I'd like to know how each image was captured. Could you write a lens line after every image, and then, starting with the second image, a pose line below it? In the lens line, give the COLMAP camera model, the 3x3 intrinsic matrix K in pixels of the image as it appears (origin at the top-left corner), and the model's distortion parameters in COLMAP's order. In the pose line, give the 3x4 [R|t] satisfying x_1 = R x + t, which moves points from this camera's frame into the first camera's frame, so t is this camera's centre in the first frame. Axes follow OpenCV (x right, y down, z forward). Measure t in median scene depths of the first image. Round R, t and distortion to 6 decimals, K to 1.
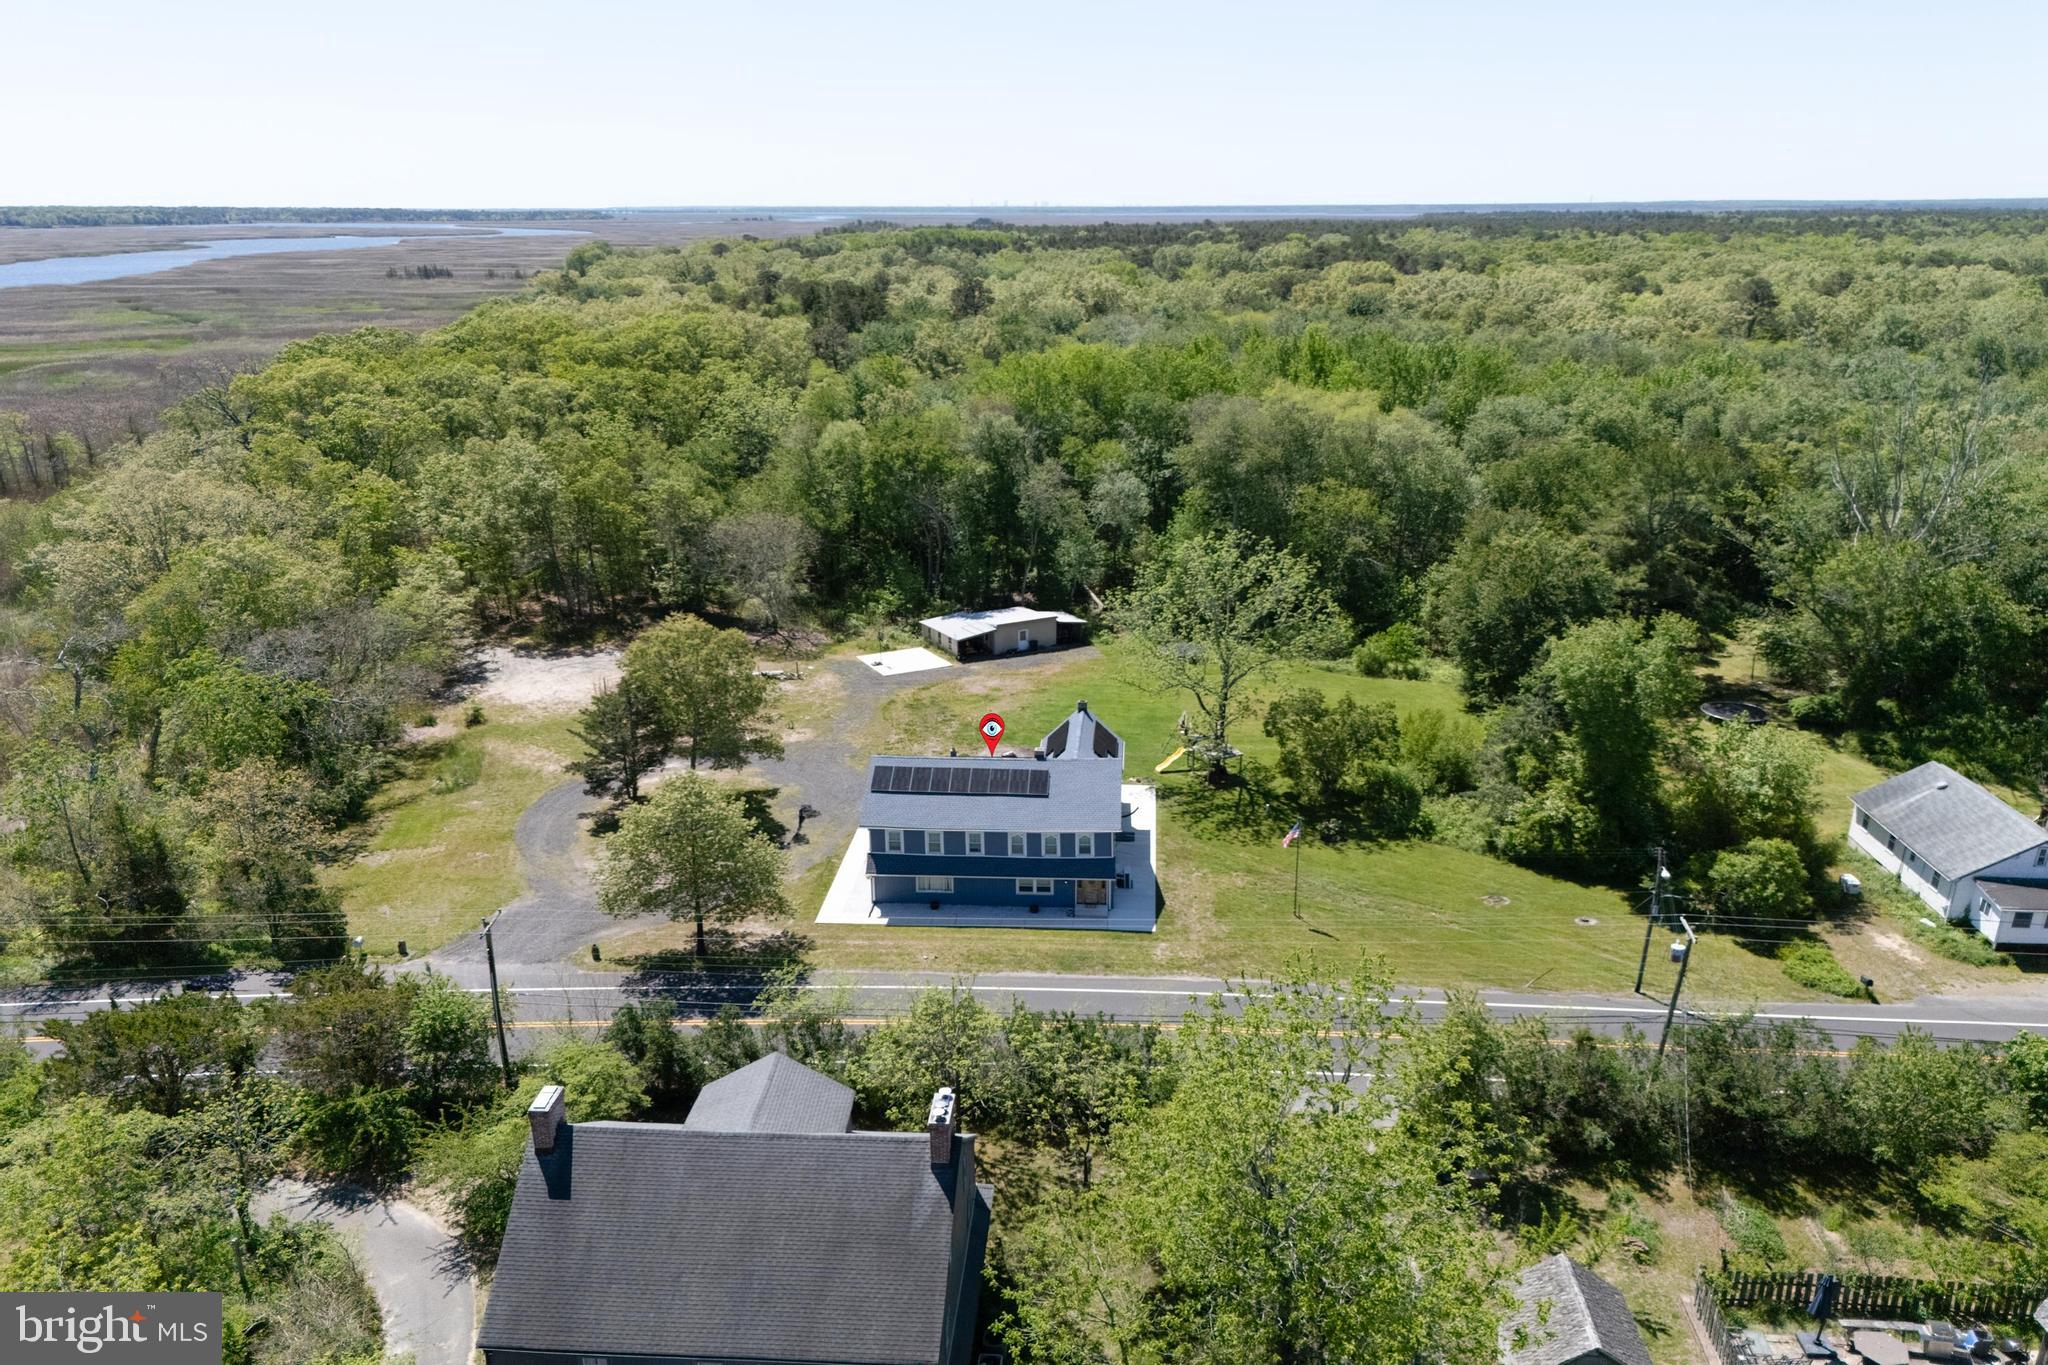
lens RADIAL K [[1518.1, 0, 1022.3], [0, 1518.1, 718.7], [0, 0, 1]] dist [0.062116, -0.063152]
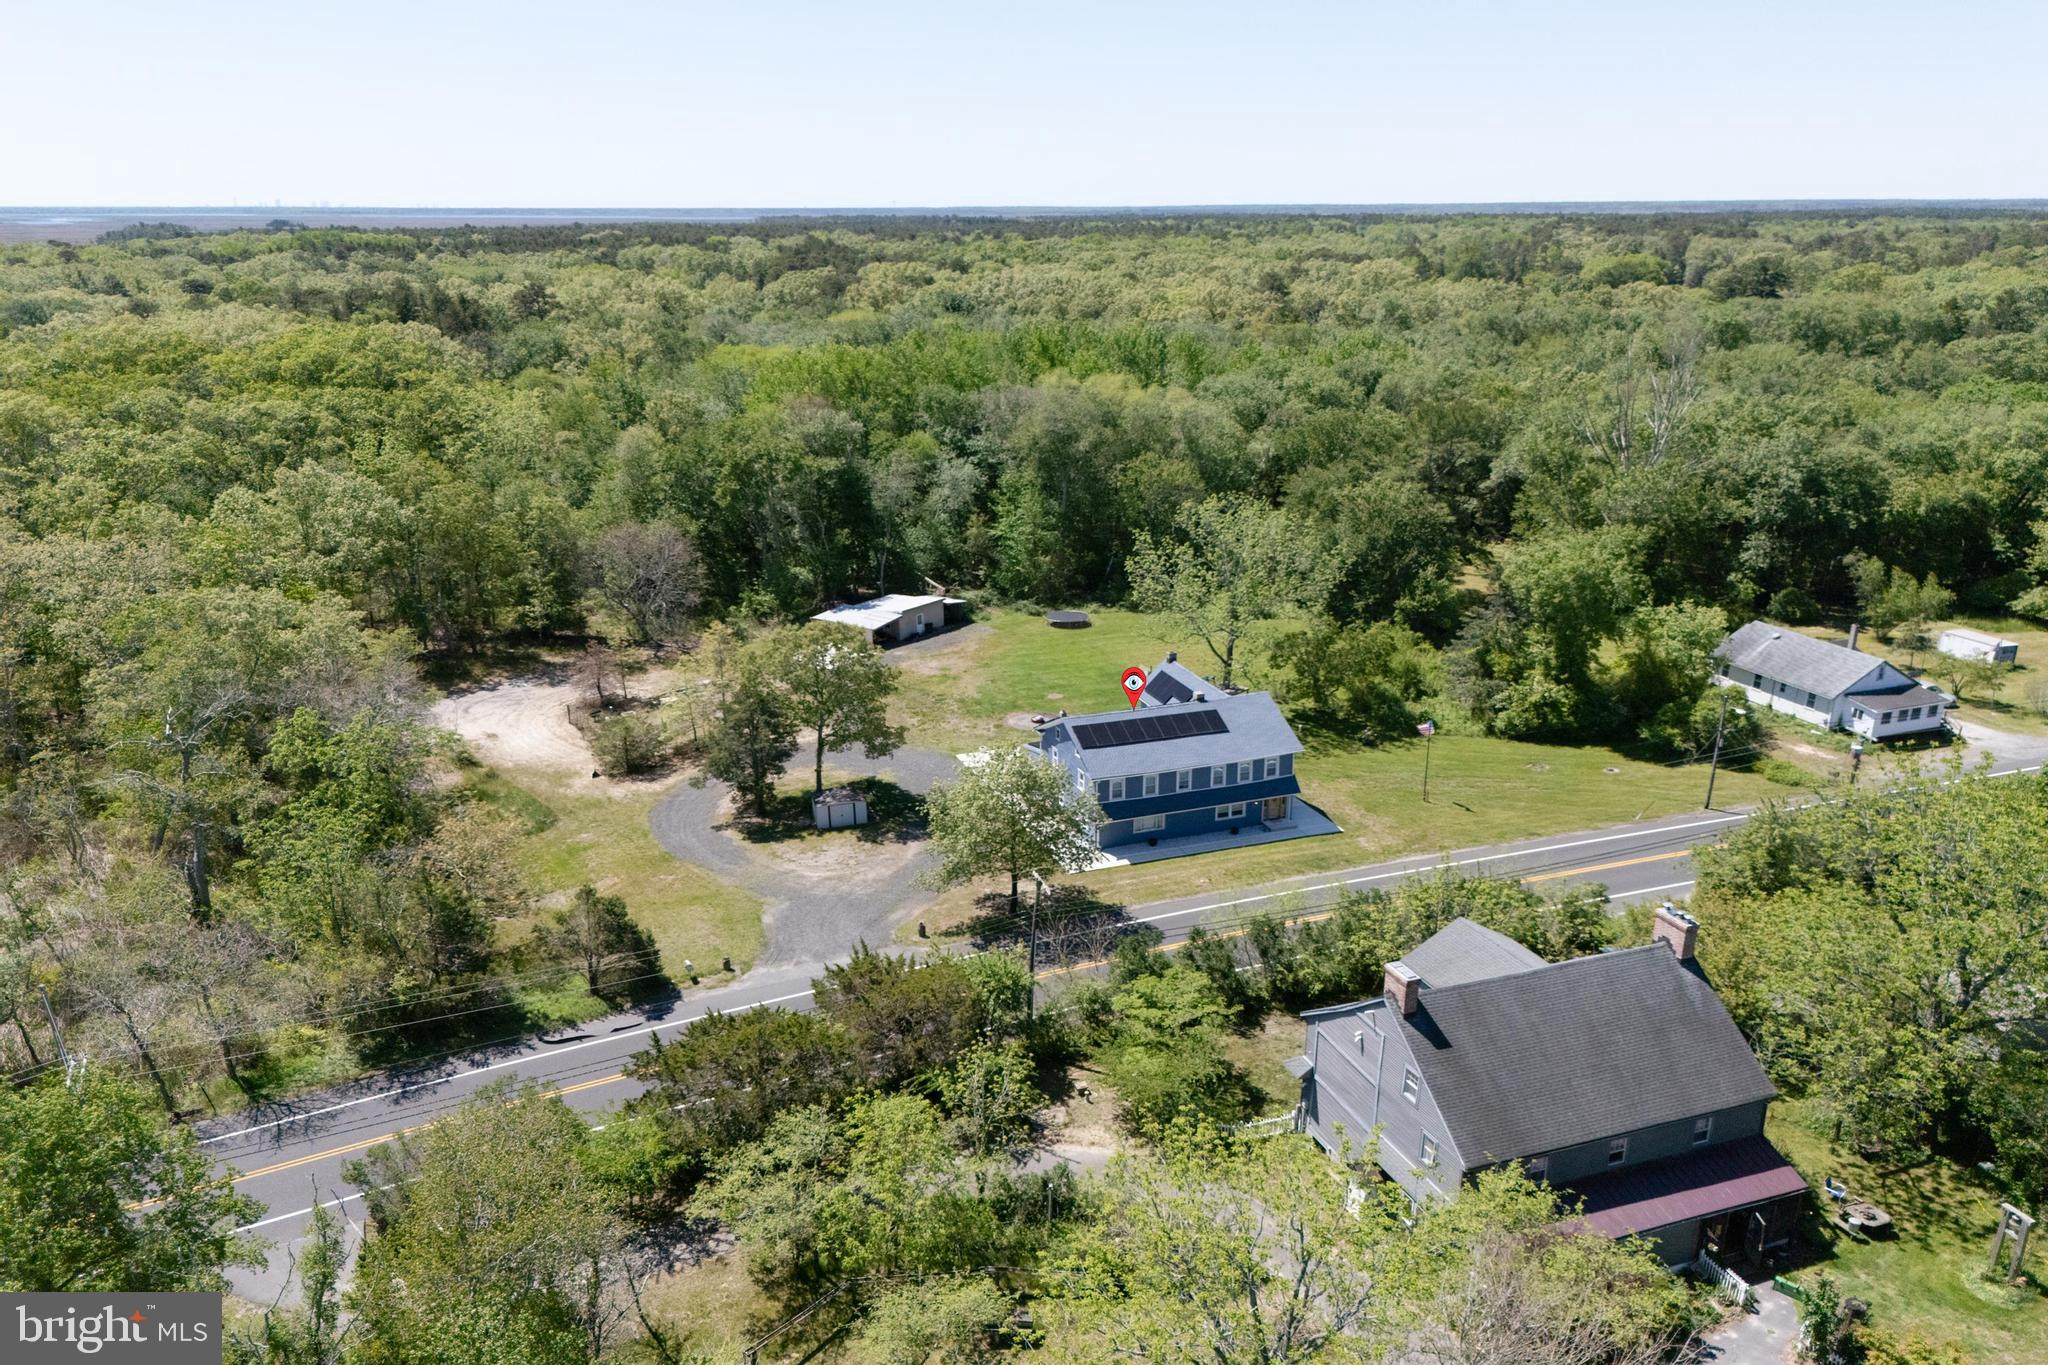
lens RADIAL K [[1518.1, 0, 1022.3], [0, 1518.1, 718.7], [0, 0, 1]] dist [0.062116, -0.063152]
pose [[0.913422, -0.131240, 0.385274, -0.386876], [0.131882, 0.990953, 0.024888, -0.004286], [-0.385055, 0.028078, 0.922466, 0.012117]]
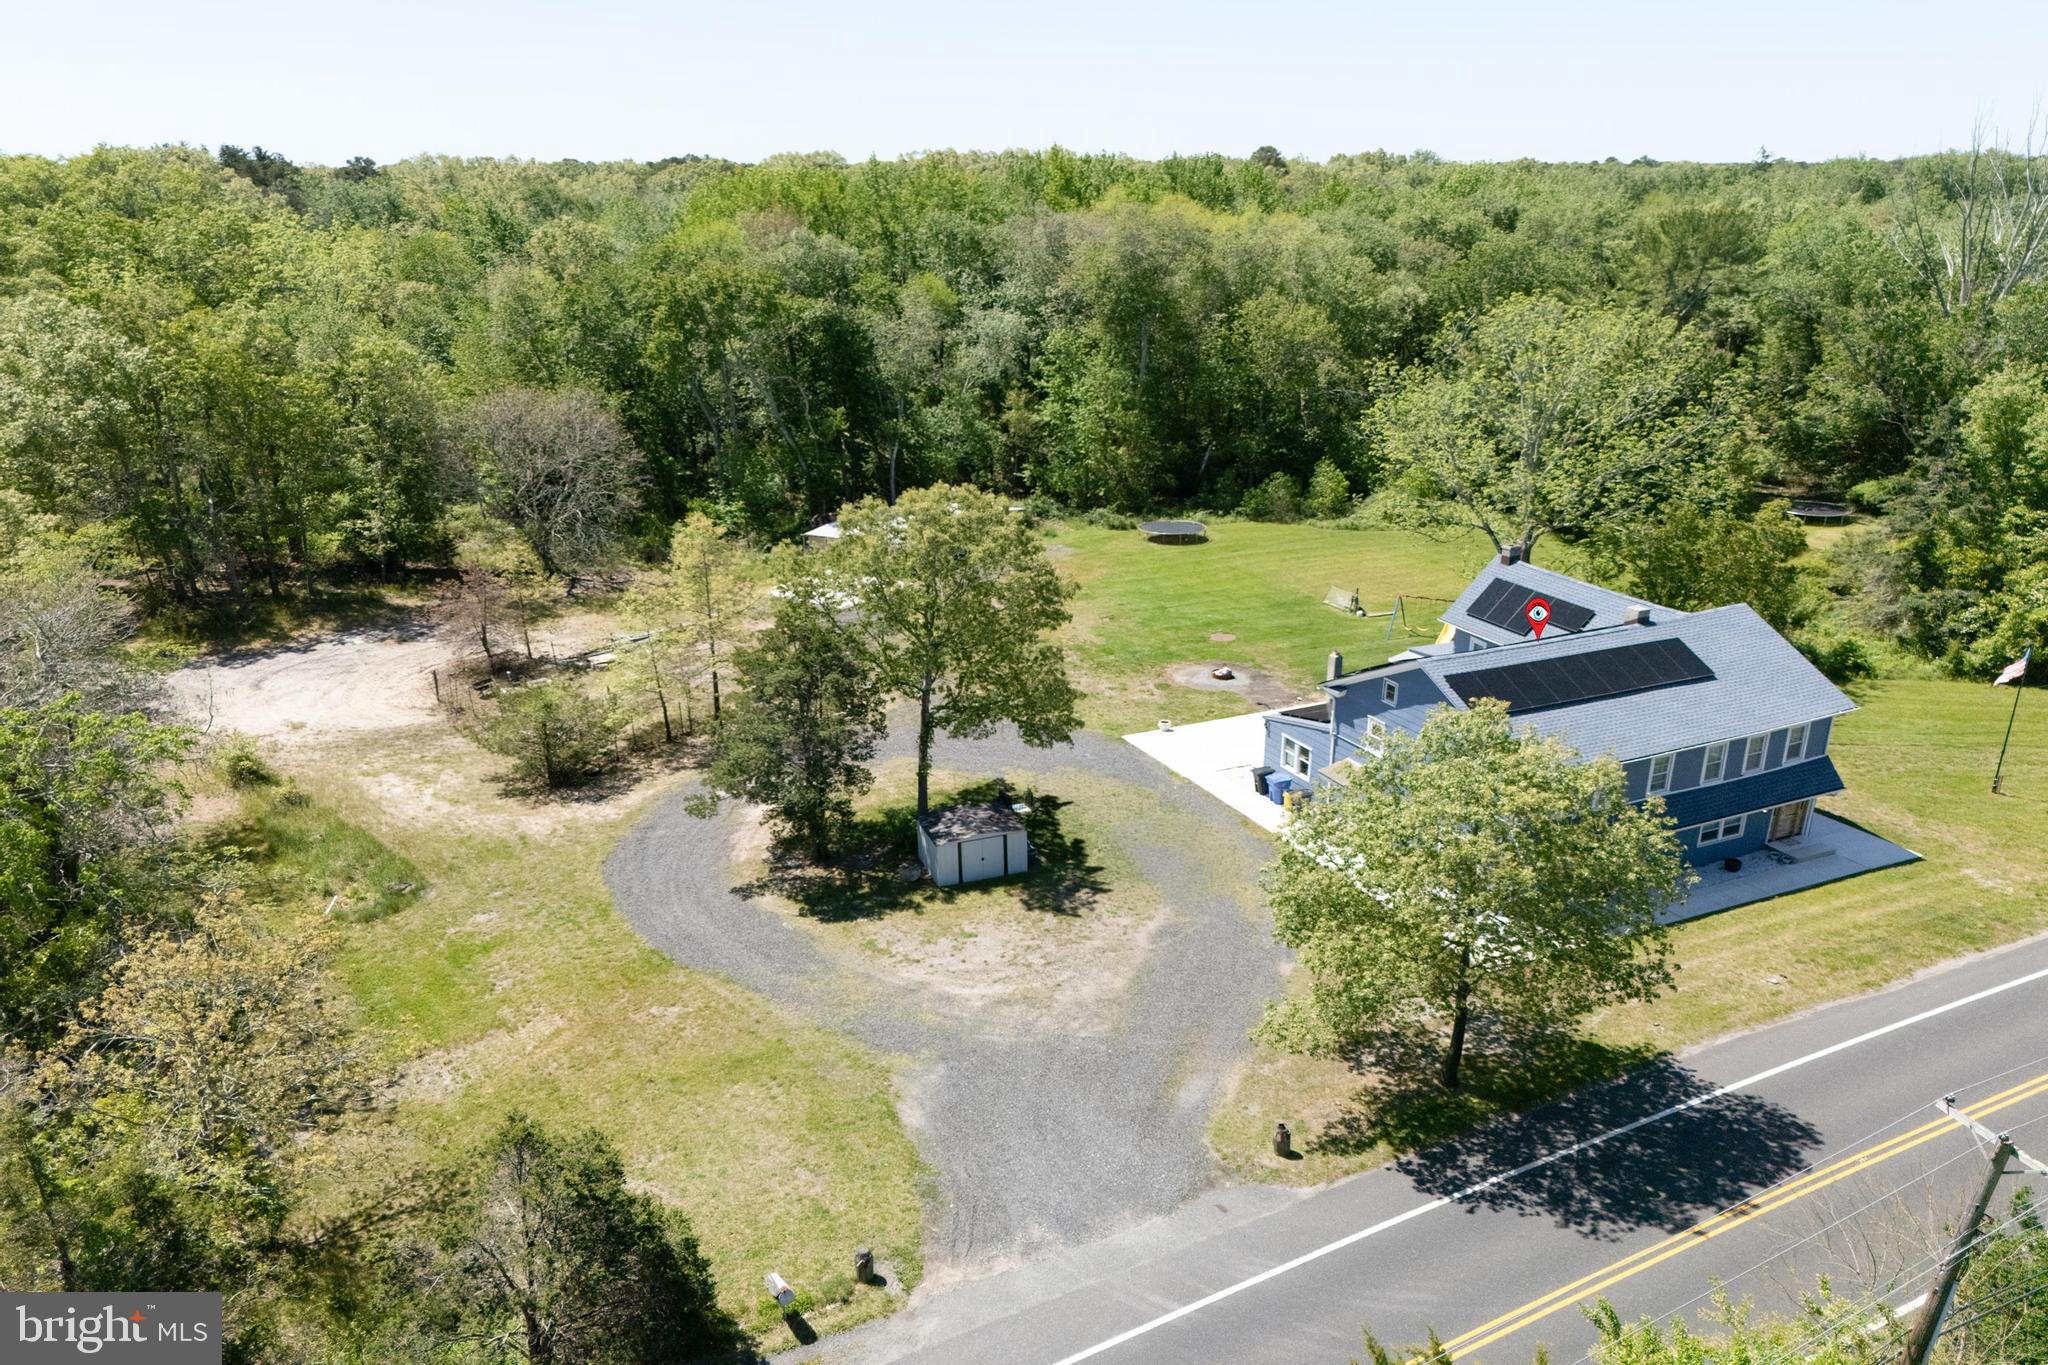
lens RADIAL K [[1506.8, 0, 1019.4], [0, 1506.8, 761.7], [0, 0, 1]] dist [0.053824, -0.046324]
pose [[0.874754, -0.177709, 0.450806, -0.346351], [0.157080, 0.984081, 0.083126, -0.006052], [-0.458402, -0.001902, 0.888743, 0.411871]]
